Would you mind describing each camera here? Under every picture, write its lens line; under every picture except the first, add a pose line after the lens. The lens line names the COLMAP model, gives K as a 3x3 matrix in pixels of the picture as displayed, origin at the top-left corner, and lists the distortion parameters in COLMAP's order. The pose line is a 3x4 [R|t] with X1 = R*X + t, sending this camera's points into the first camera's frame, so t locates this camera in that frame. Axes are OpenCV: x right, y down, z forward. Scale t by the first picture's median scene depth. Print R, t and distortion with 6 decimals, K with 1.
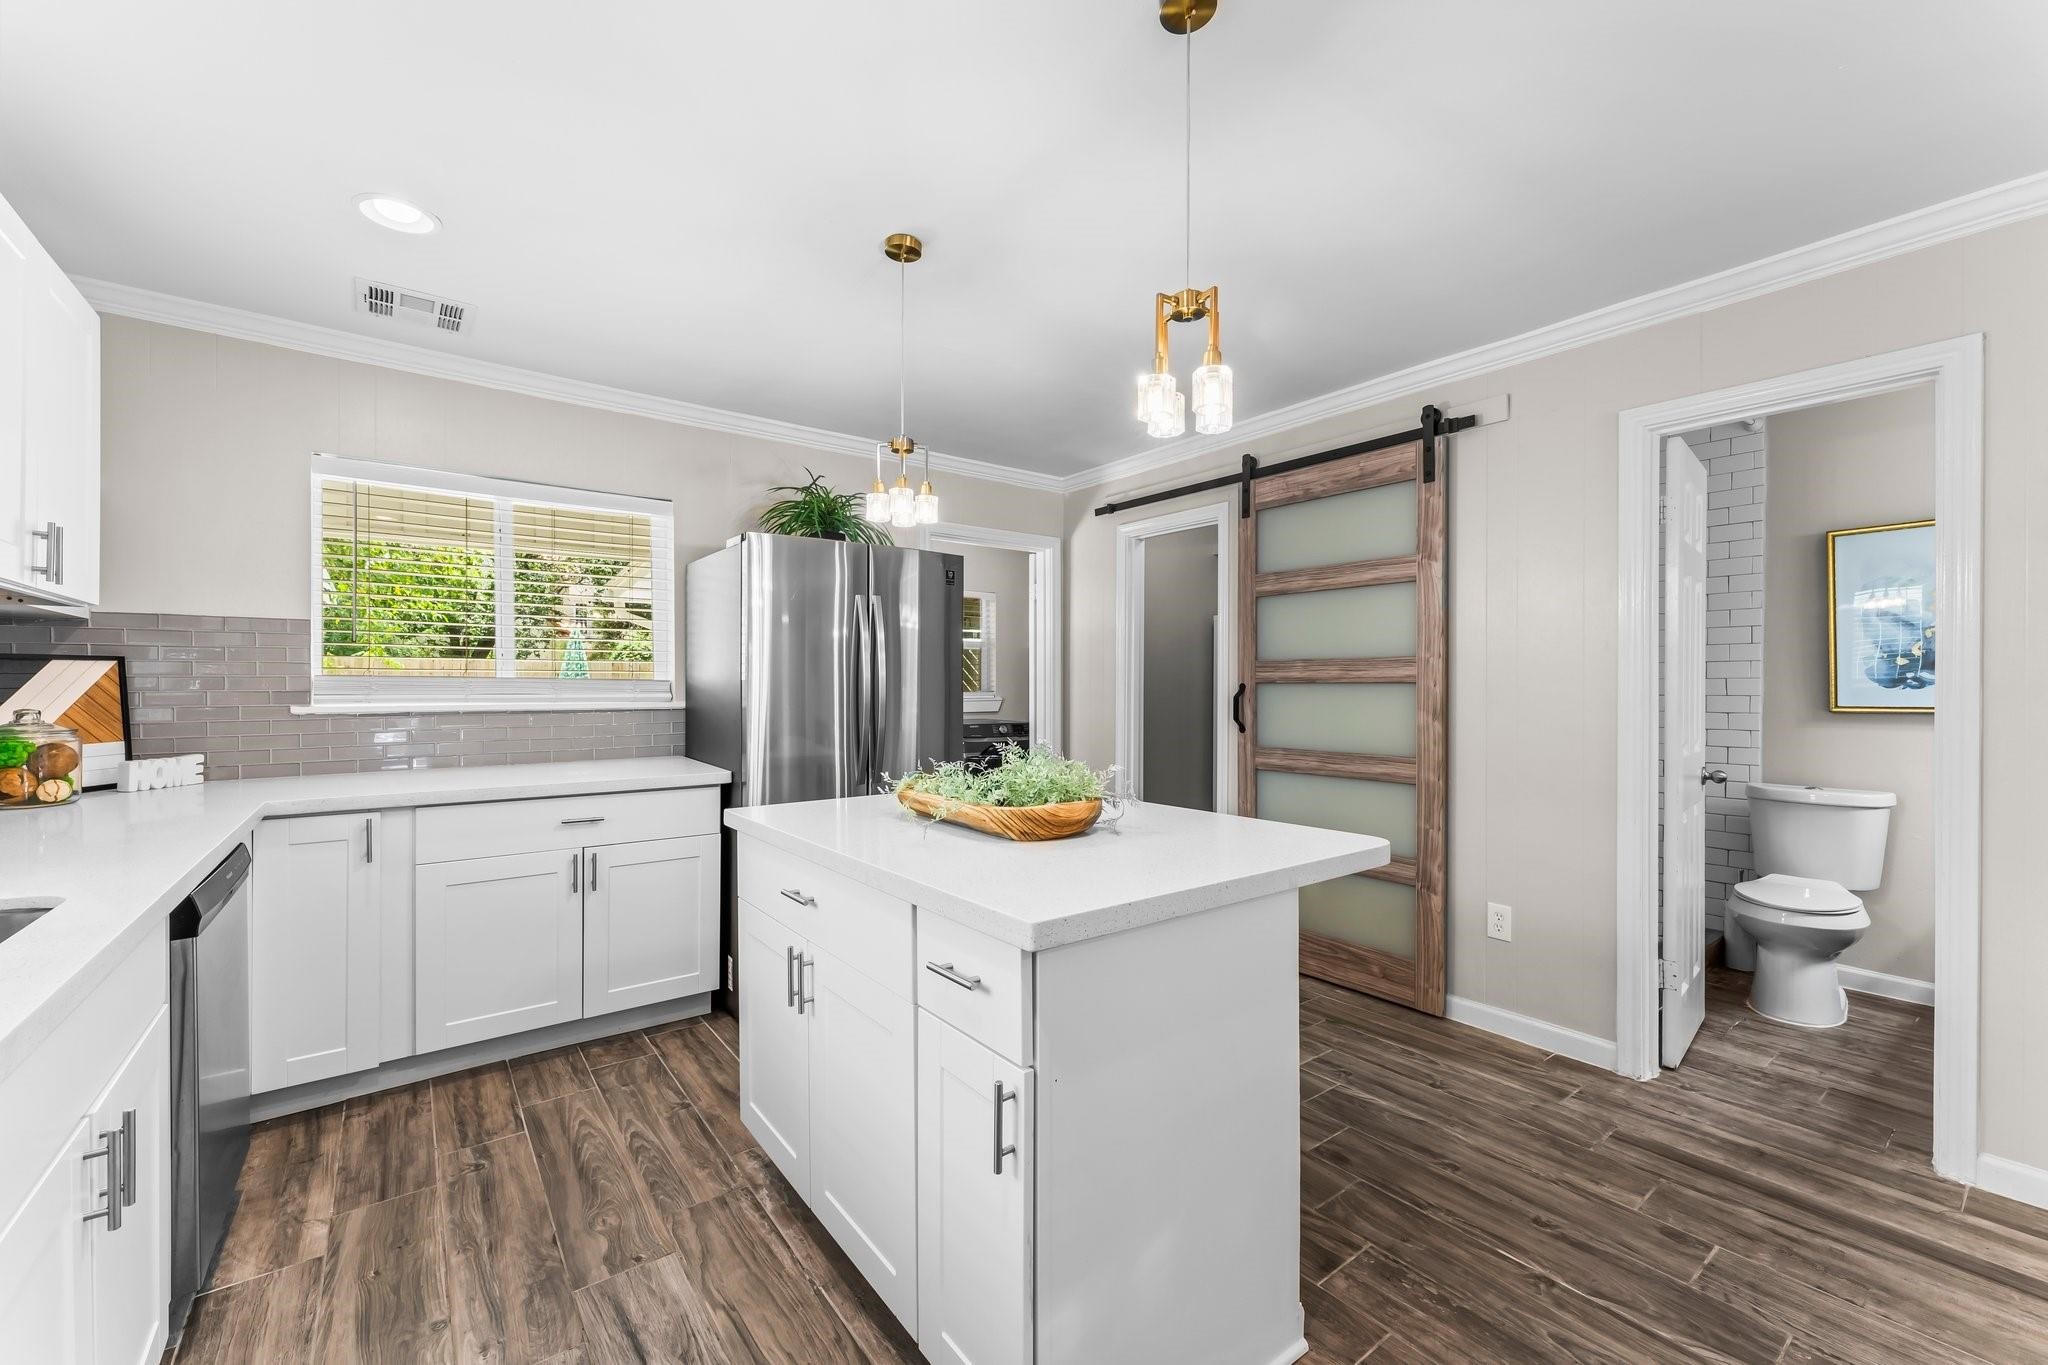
lens RADIAL K [[824.6, 0, 1009.3], [0, 824.6, 683.9], [0, 0, 1]] dist [0.001672, -0.001182]
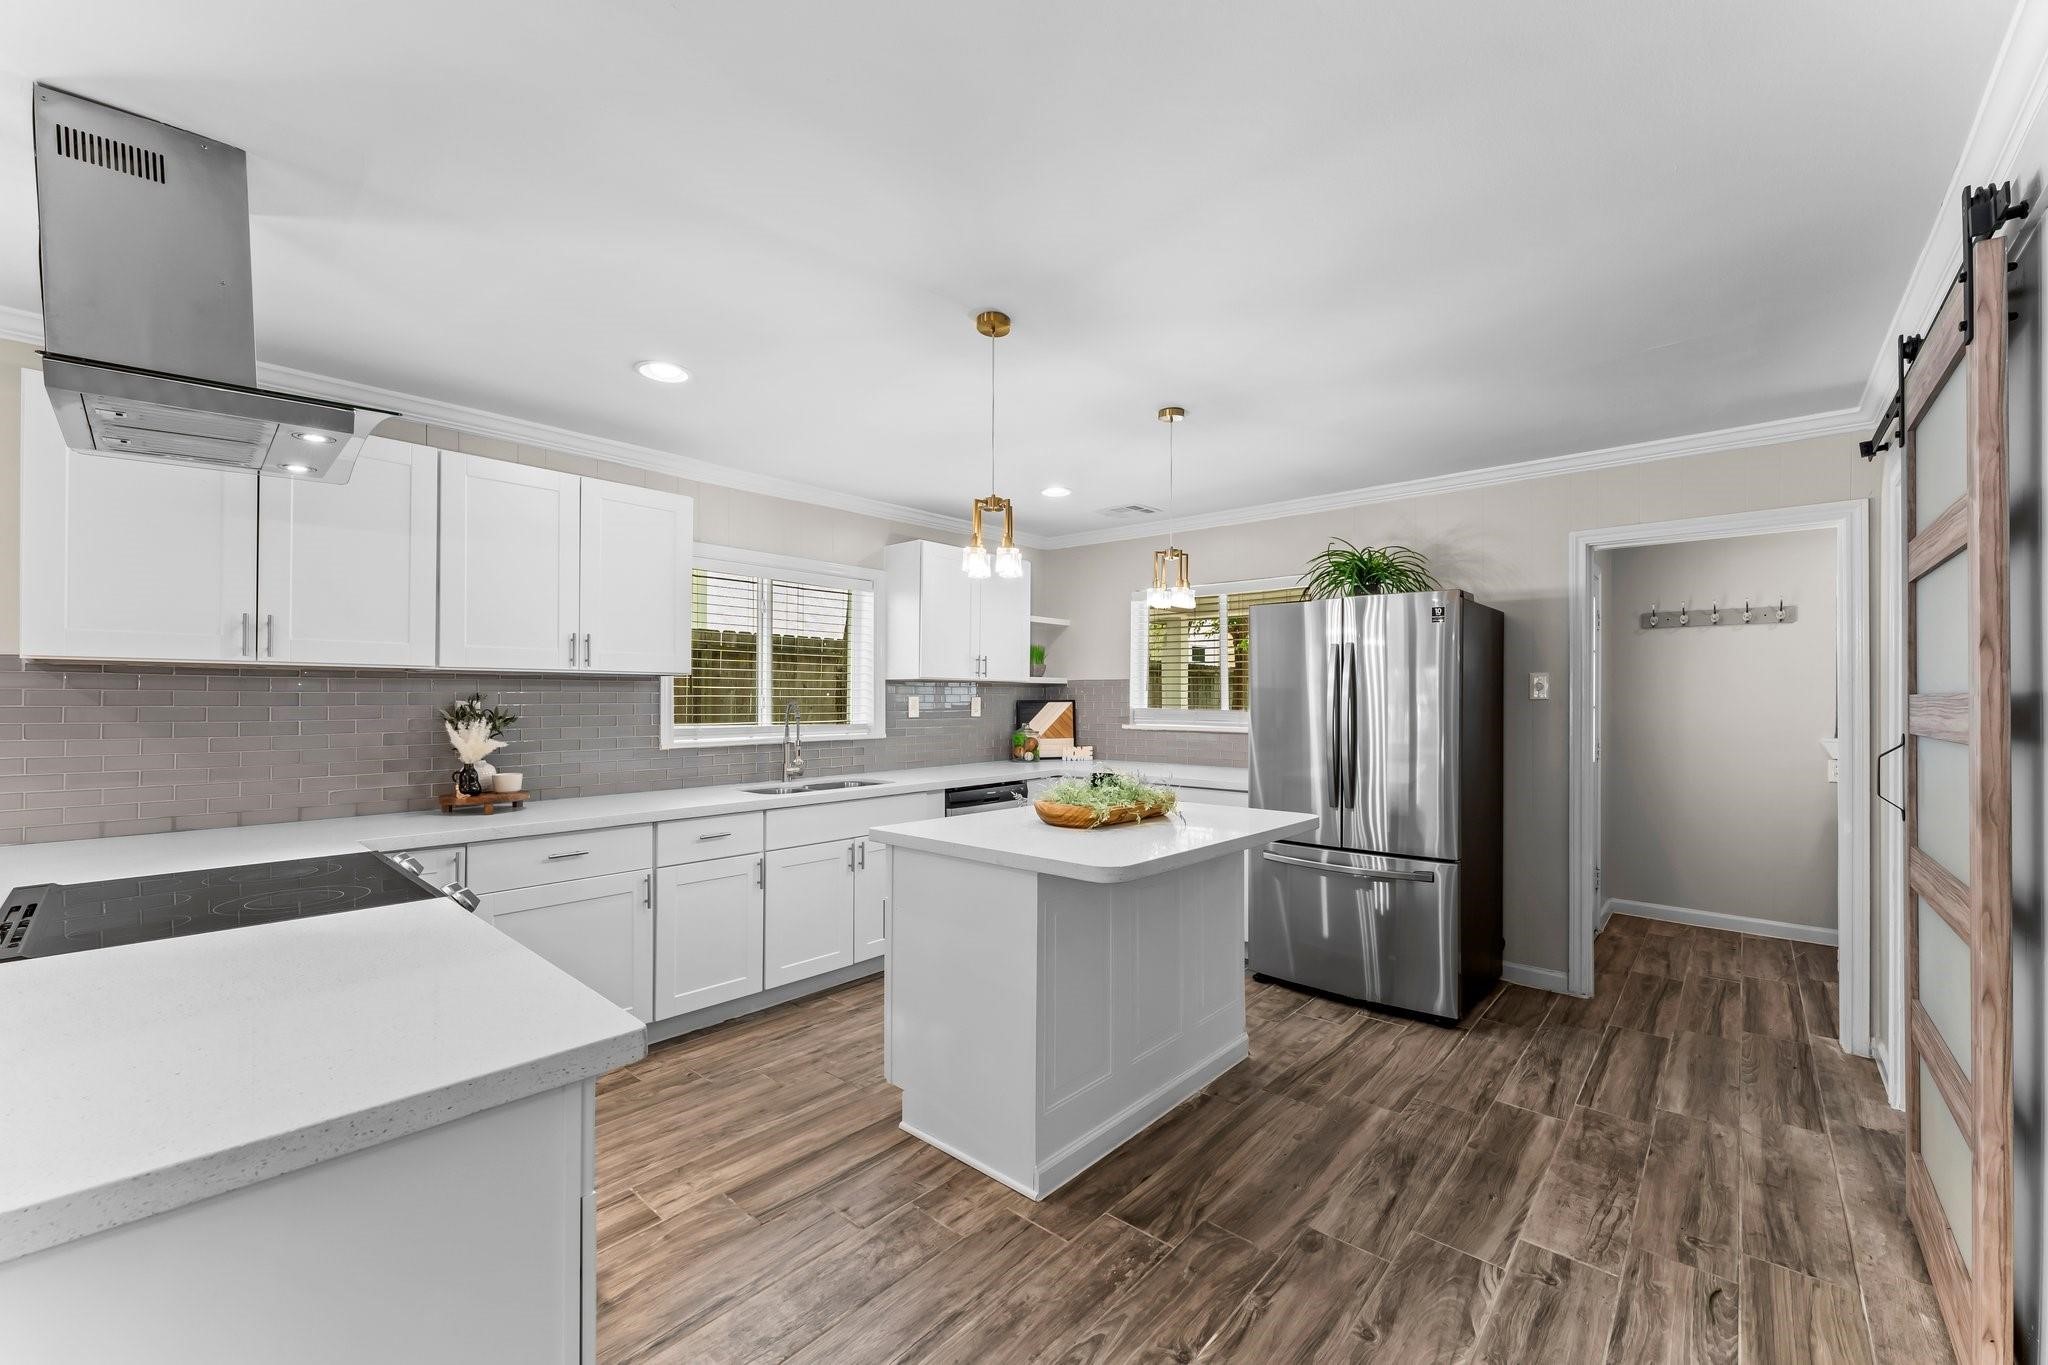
lens RADIAL K [[824.6, 0, 1017.7], [0, 824.6, 692.7], [0, 0, 1]] dist [0.001672, -0.001182]
pose [[0.196261, -0.005330, -0.980537, 1.097101], [-0.001100, 0.999983, -0.005656, -0.040705], [0.980551, 0.002188, 0.196252, 0.427587]]
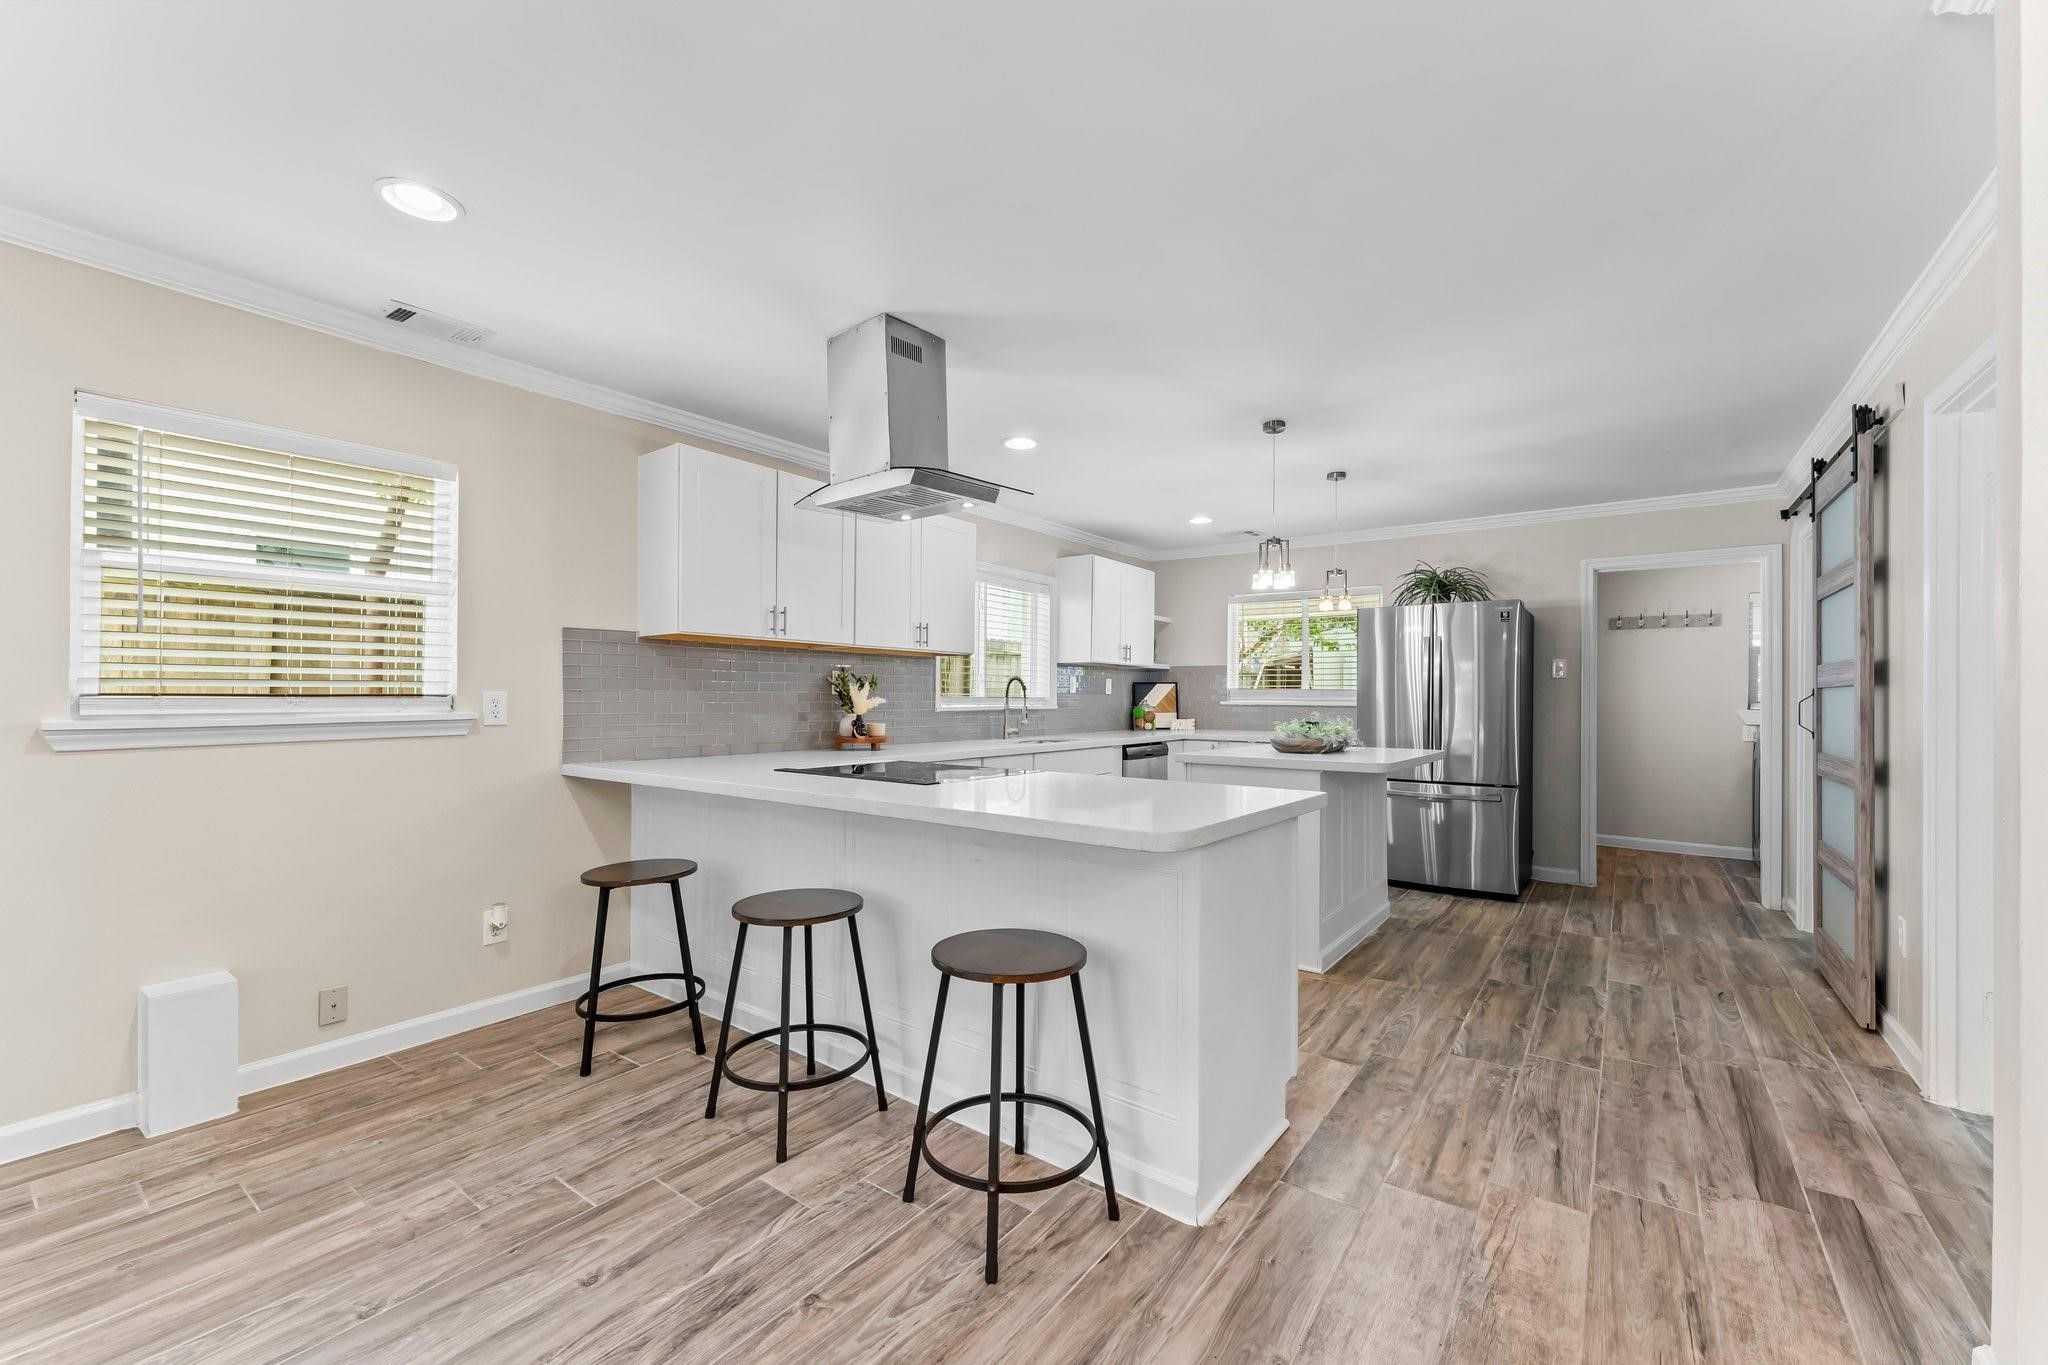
lens RADIAL K [[824.6, 0, 1009.4], [0, 824.6, 691.8], [0, 0, 1]] dist [0.001672, -0.001182]
pose [[0.273875, -0.004579, -0.961754, 1.470110], [-0.005419, 0.999965, -0.006305, 0.020393], [0.961750, 0.006938, 0.273840, -0.303164]]
